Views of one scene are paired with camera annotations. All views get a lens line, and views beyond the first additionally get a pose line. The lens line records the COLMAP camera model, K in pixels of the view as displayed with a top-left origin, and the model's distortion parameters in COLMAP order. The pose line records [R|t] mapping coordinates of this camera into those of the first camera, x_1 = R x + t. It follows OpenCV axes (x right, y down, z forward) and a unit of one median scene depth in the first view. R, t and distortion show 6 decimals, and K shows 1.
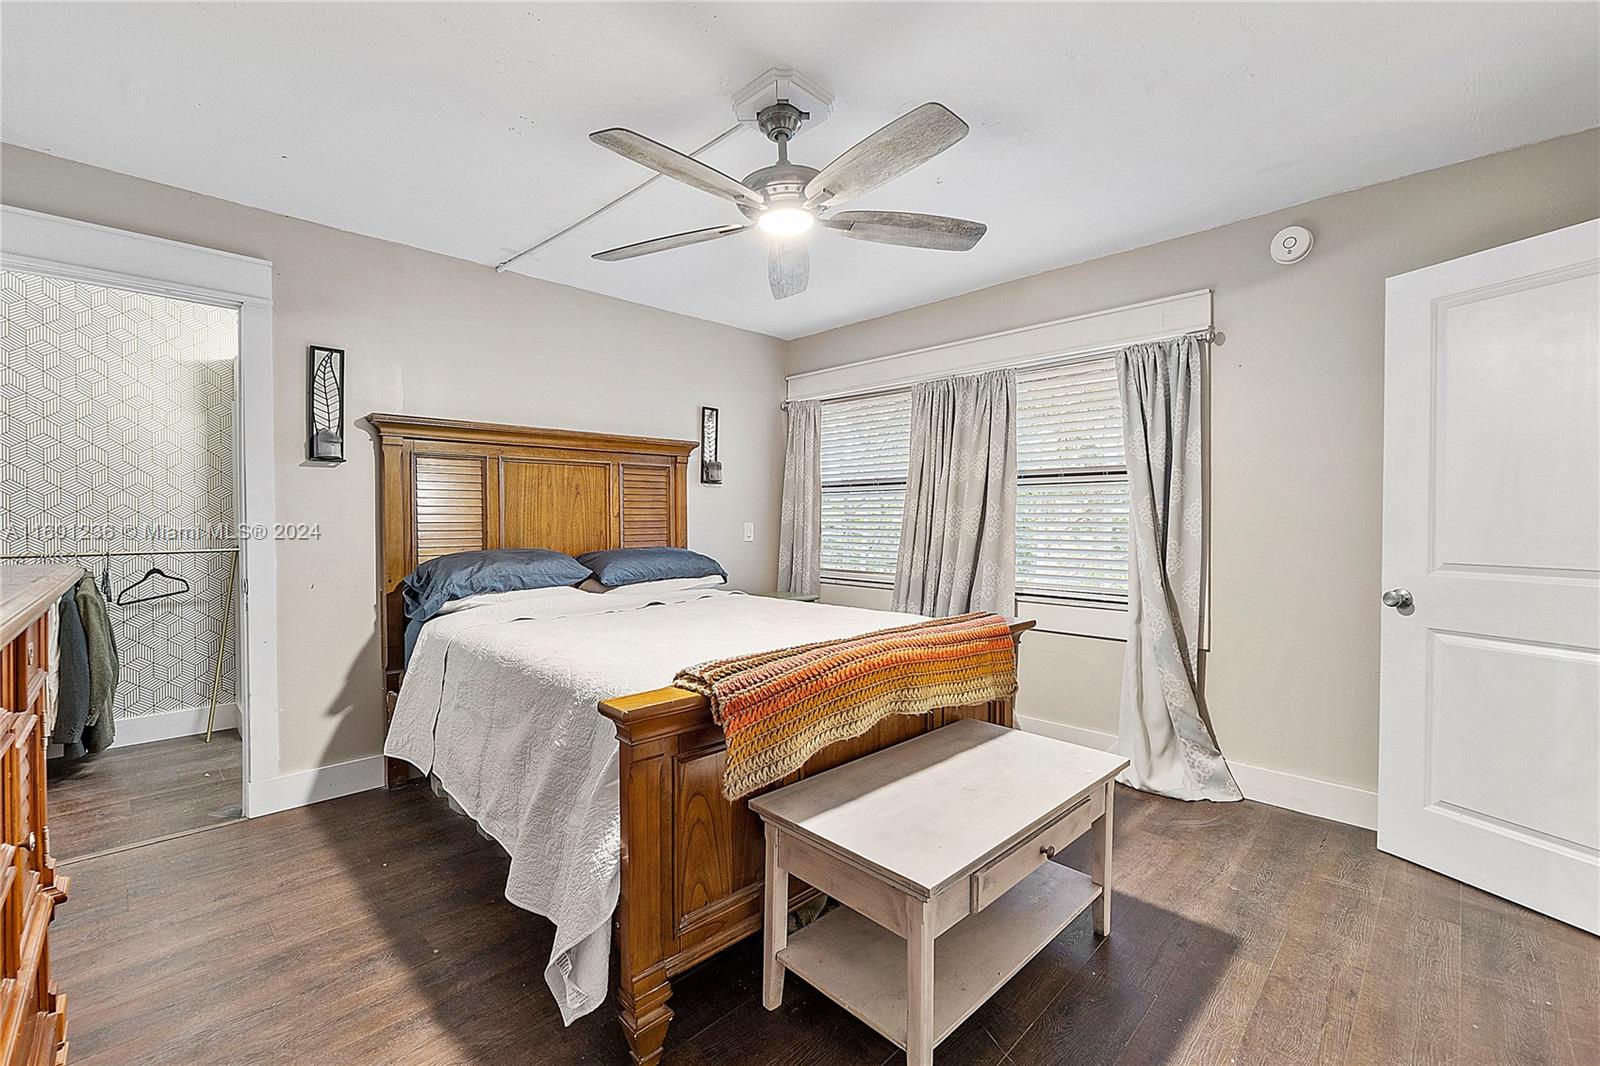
lens RADIAL K [[674.7, 0, 801.4], [0, 674.7, 527.8], [0, 0, 1]] dist [-0.002456, -0.001065]
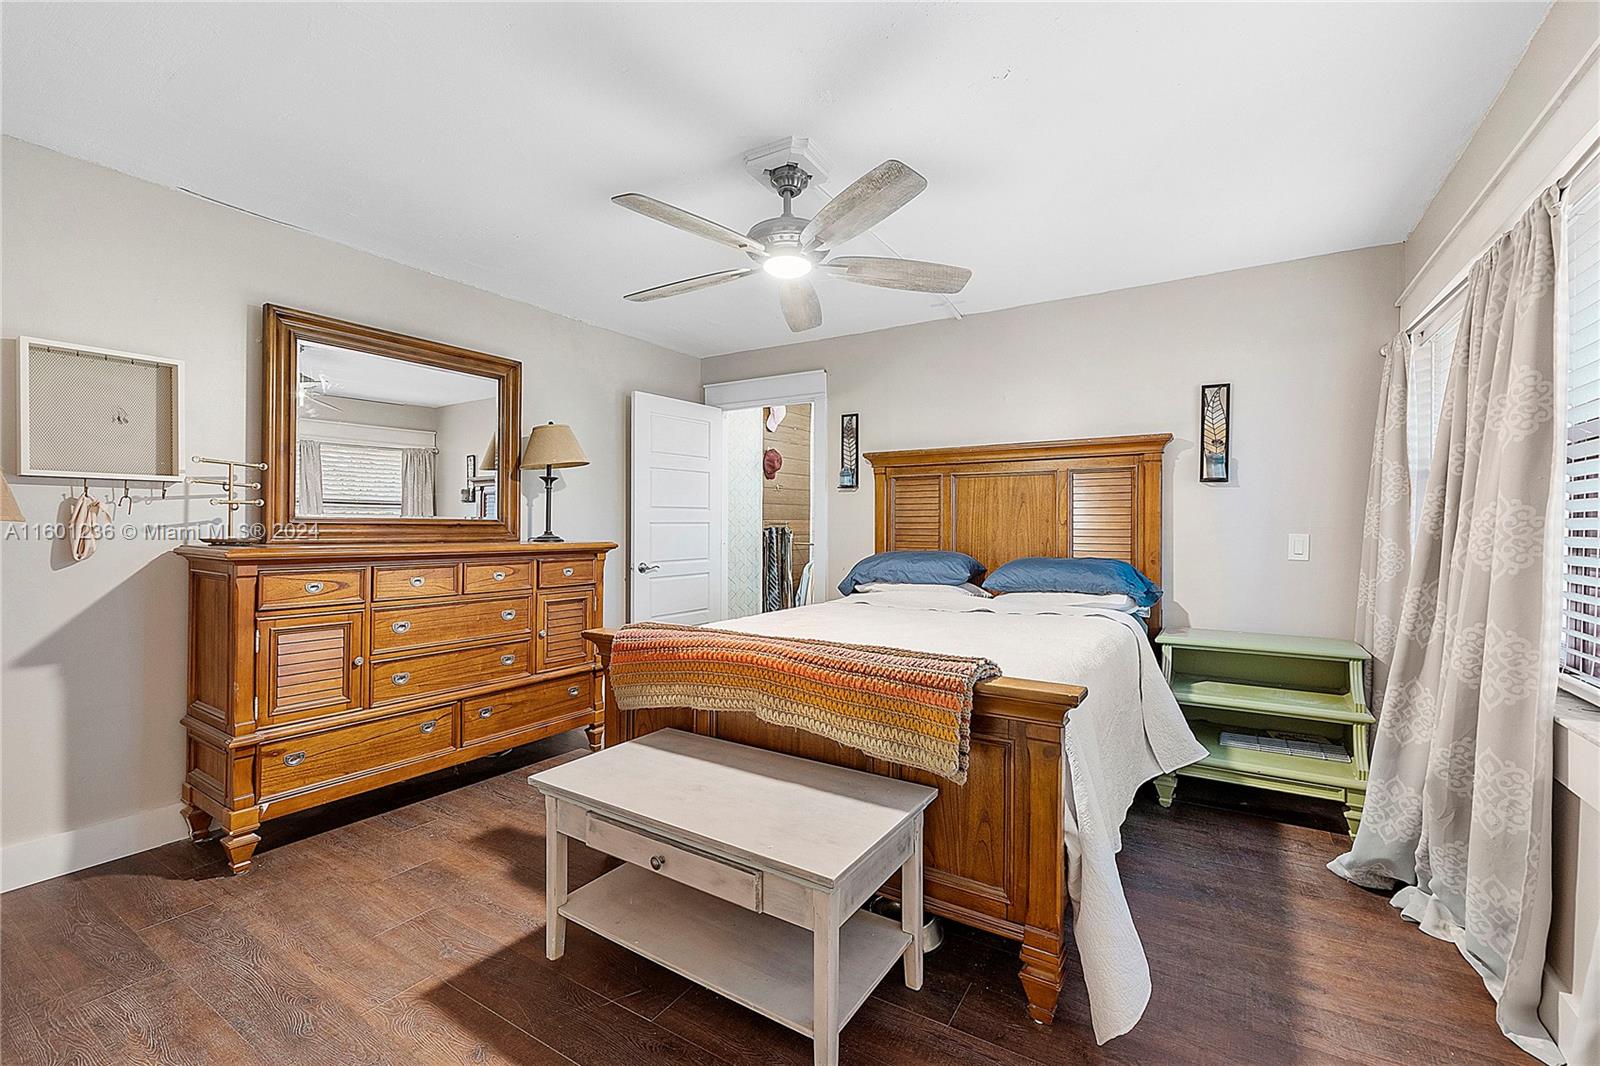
lens RADIAL K [[674.7, 0, 799.6], [0, 674.7, 530.5], [0, 0, 1]] dist [-0.002456, -0.001065]
pose [[0.222789, 0.008422, -0.974830, 0.750008], [-0.019271, 0.999805, 0.004233, -0.006257], [0.974676, 0.017843, 0.222908, 0.534991]]
